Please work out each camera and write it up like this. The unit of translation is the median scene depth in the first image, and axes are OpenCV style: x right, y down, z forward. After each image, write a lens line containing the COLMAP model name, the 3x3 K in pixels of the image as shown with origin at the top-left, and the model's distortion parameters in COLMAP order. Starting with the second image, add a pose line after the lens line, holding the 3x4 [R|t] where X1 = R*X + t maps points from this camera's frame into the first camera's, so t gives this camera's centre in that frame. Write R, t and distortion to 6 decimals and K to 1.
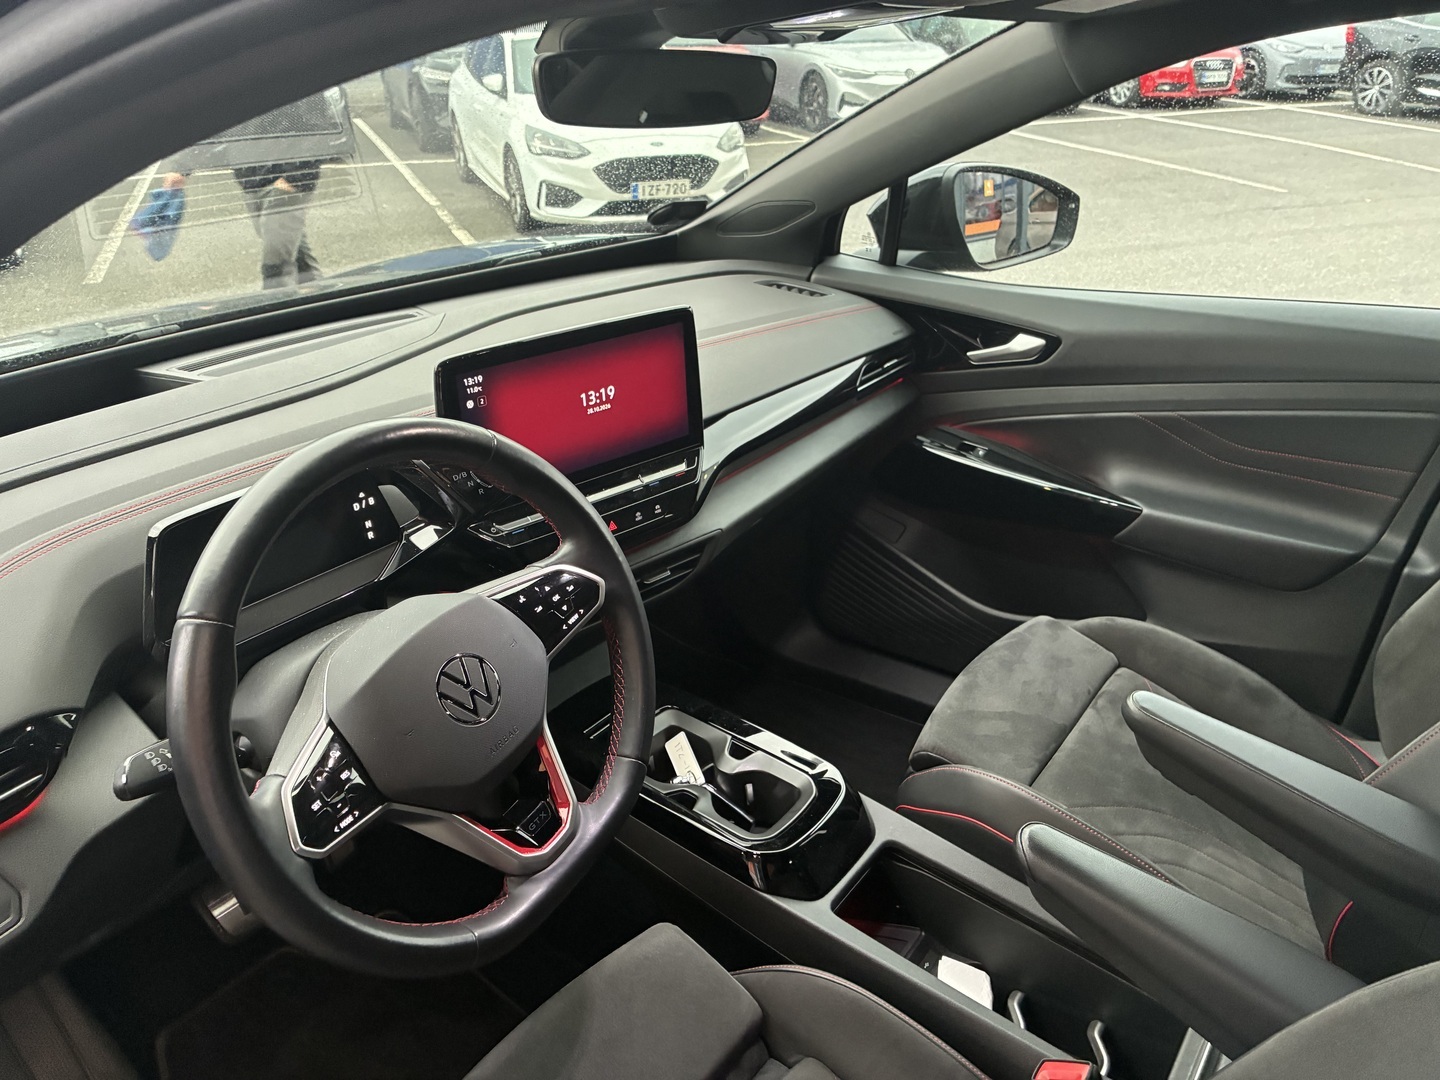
lens RADIAL K [[1080.0, 0, 720.1], [0, 1080.0, 546.7], [0, 0, 1]] dist [0.043528, -0.054710]
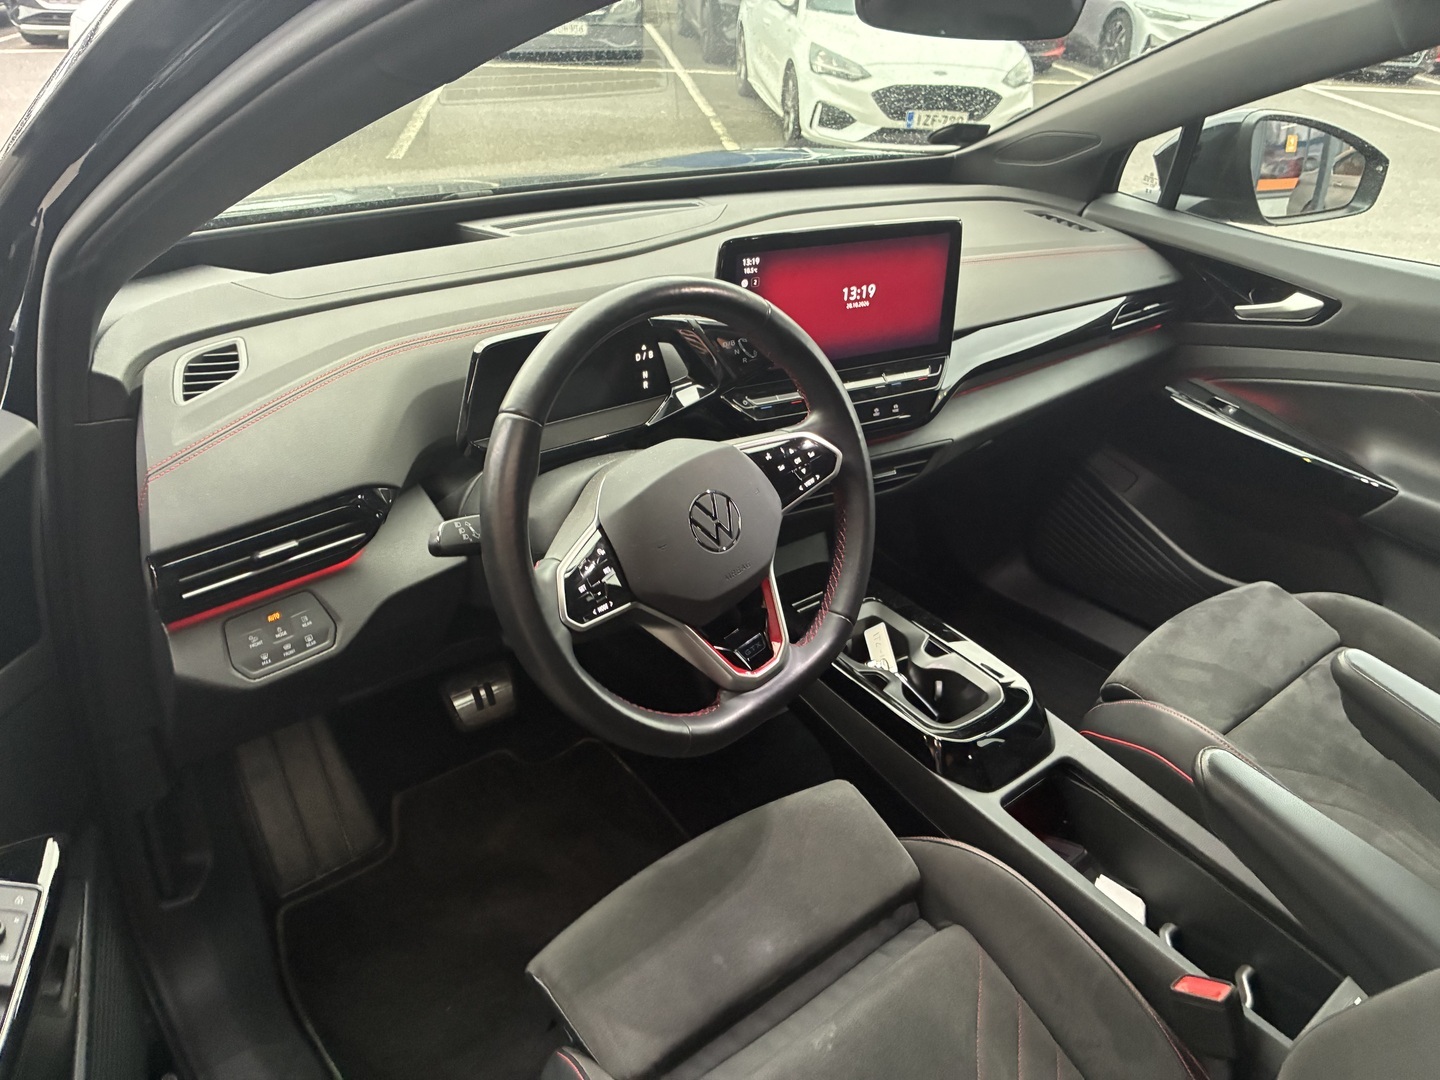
lens RADIAL K [[1080.0, 0, 724.6], [0, 1080.0, 524.9], [0, 0, 1]] dist [0.043528, -0.054710]
pose [[0.969295, 0.164347, -0.182915, -0.007643], [-0.156391, 0.986038, 0.057199, 0.040071], [0.189761, -0.026837, 0.981463, -0.068325]]
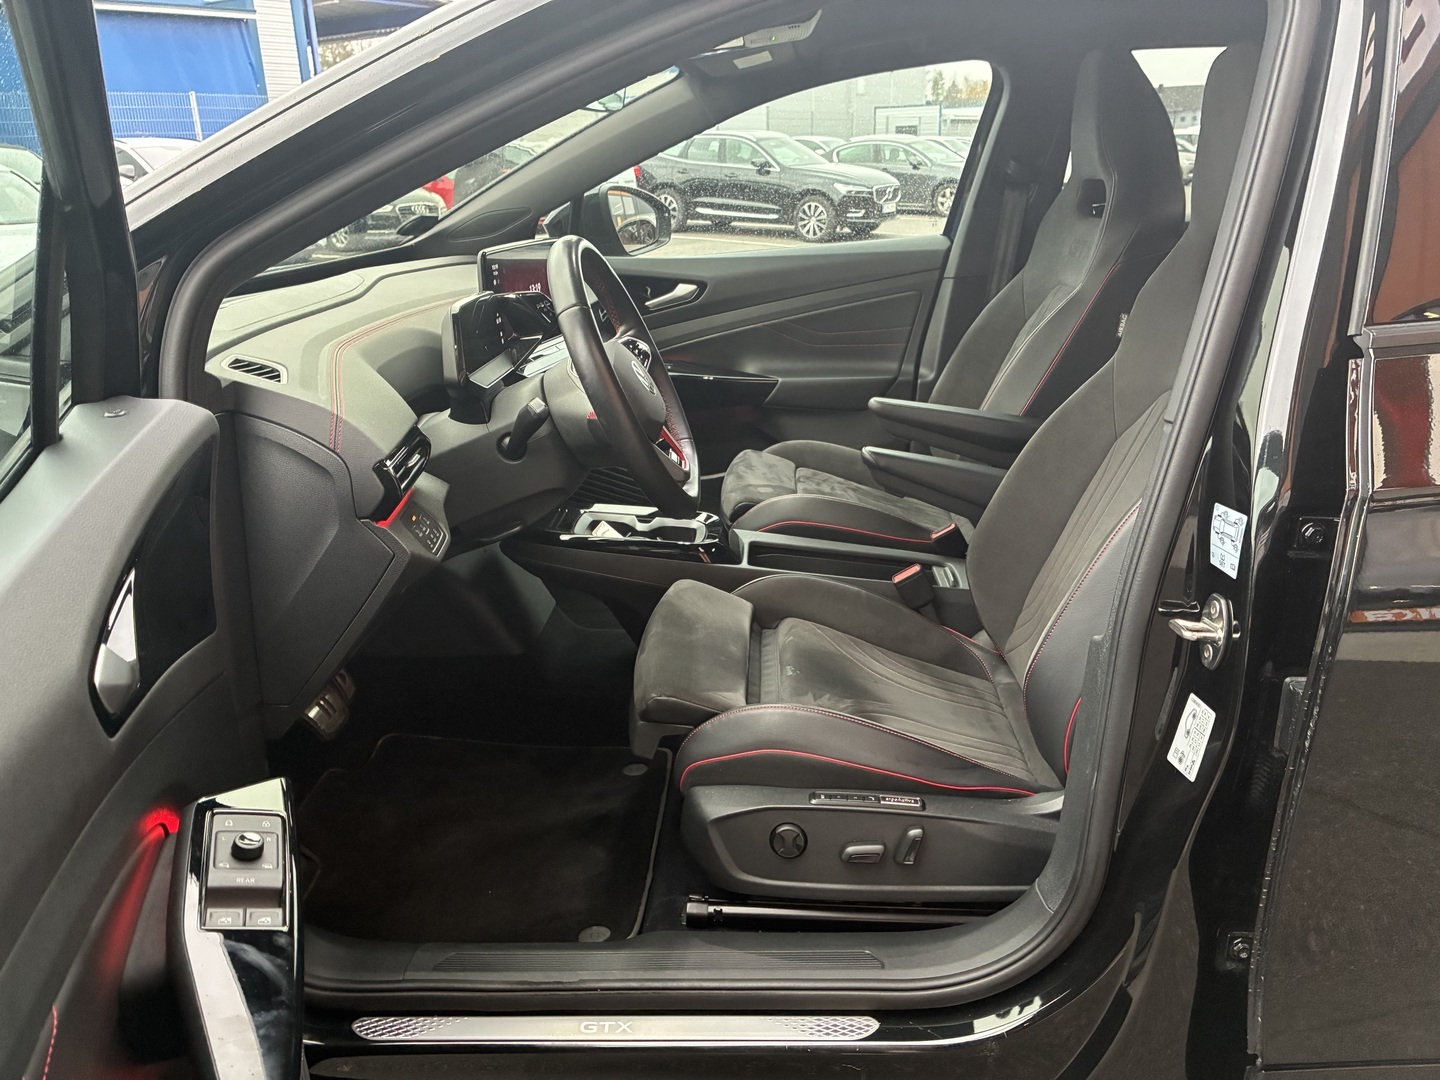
lens RADIAL K [[1080.0, 0, 719.7], [0, 1080.0, 529.7], [0, 0, 1]] dist [0.043528, -0.054710]
pose [[0.835671, -0.179804, 0.518966, -0.671265], [0.247083, 0.966954, -0.062853, 0.315865], [-0.490515, 0.180752, 0.852481, -0.346841]]
